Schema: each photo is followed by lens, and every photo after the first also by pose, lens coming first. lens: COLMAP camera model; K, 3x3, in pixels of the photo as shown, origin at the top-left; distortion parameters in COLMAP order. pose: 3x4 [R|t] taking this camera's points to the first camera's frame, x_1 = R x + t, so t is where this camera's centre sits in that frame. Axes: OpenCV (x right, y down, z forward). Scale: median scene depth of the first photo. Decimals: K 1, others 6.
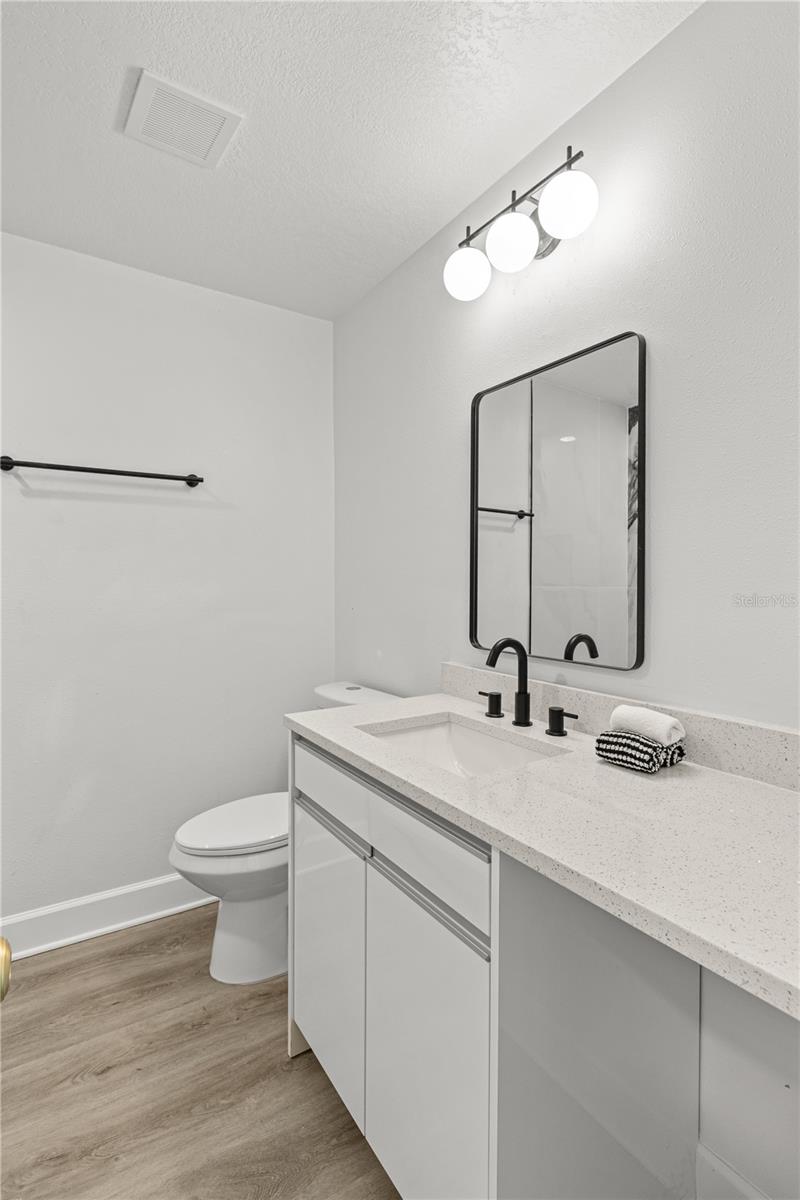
lens RADIAL K [[565.2, 0, 400.3], [0, 565.2, 585.0], [0, 0, 1]] dist [-0.001355, -0.000710]
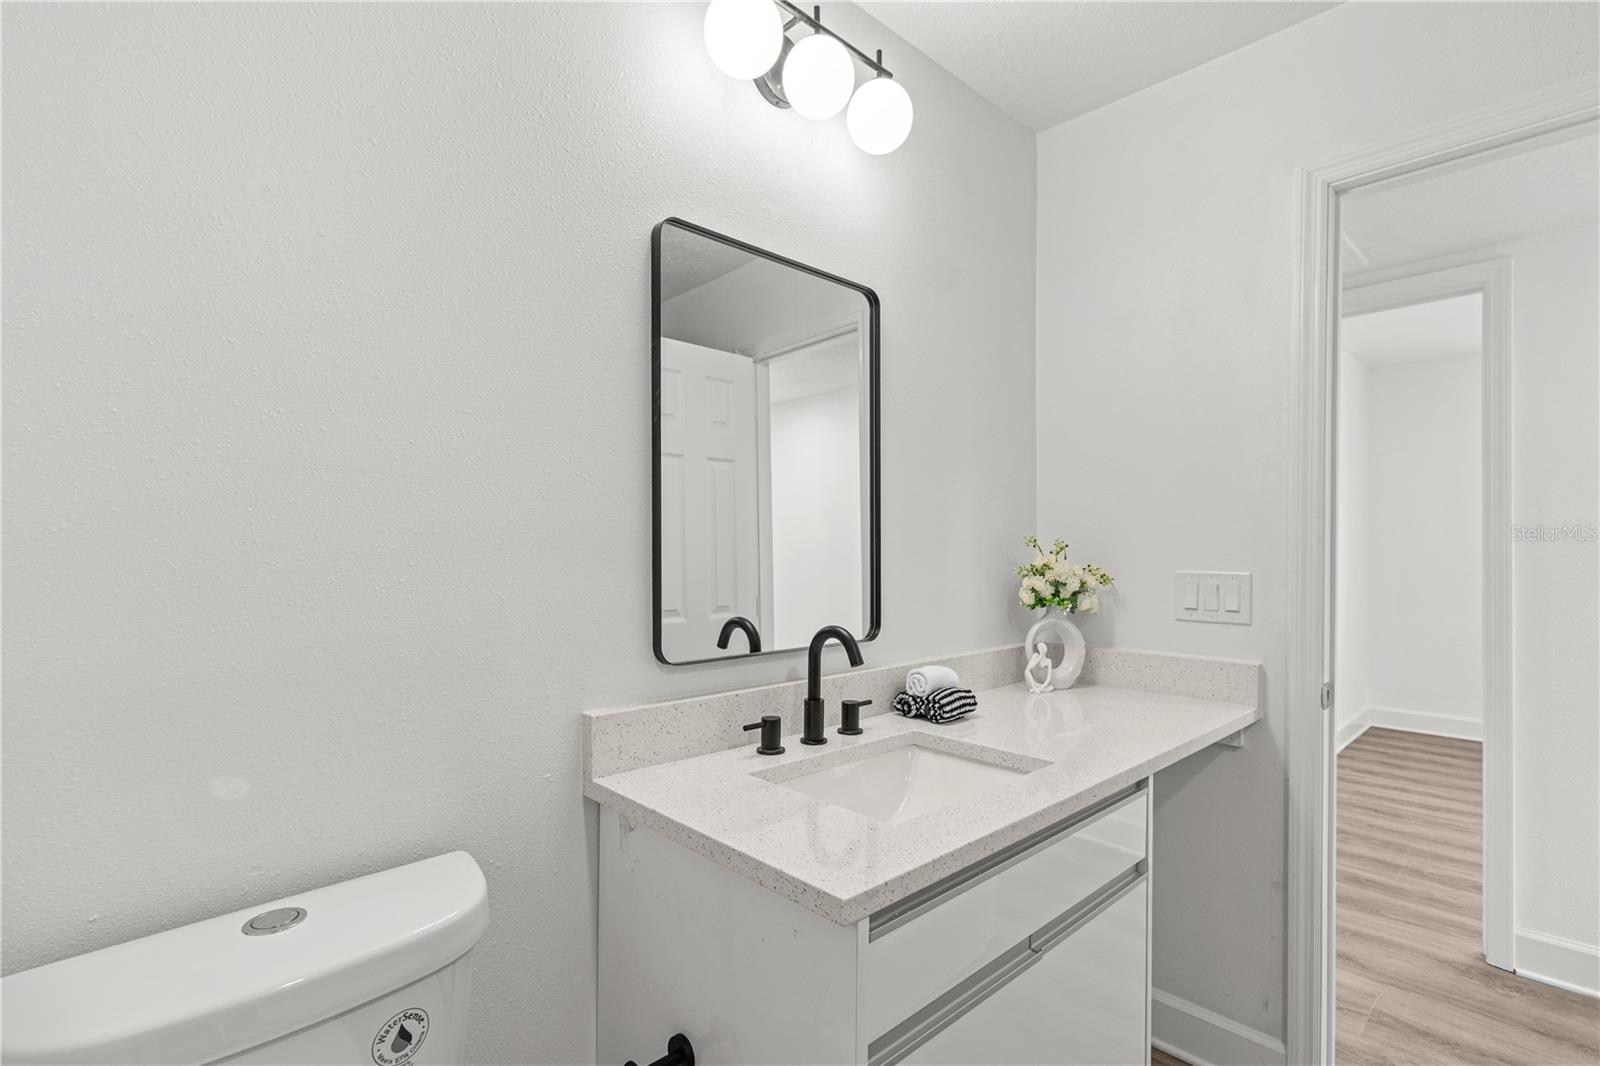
lens RADIAL K [[747.9, 0, 798.4], [0, 747.9, 555.0], [0, 0, 1]] dist [-0.000075, -0.000140]
pose [[-0.168016, -0.007662, 0.985754, -0.695056], [0.006746, 0.999937, 0.008922, -0.005004], [-0.985761, 0.008149, -0.167954, 1.114077]]
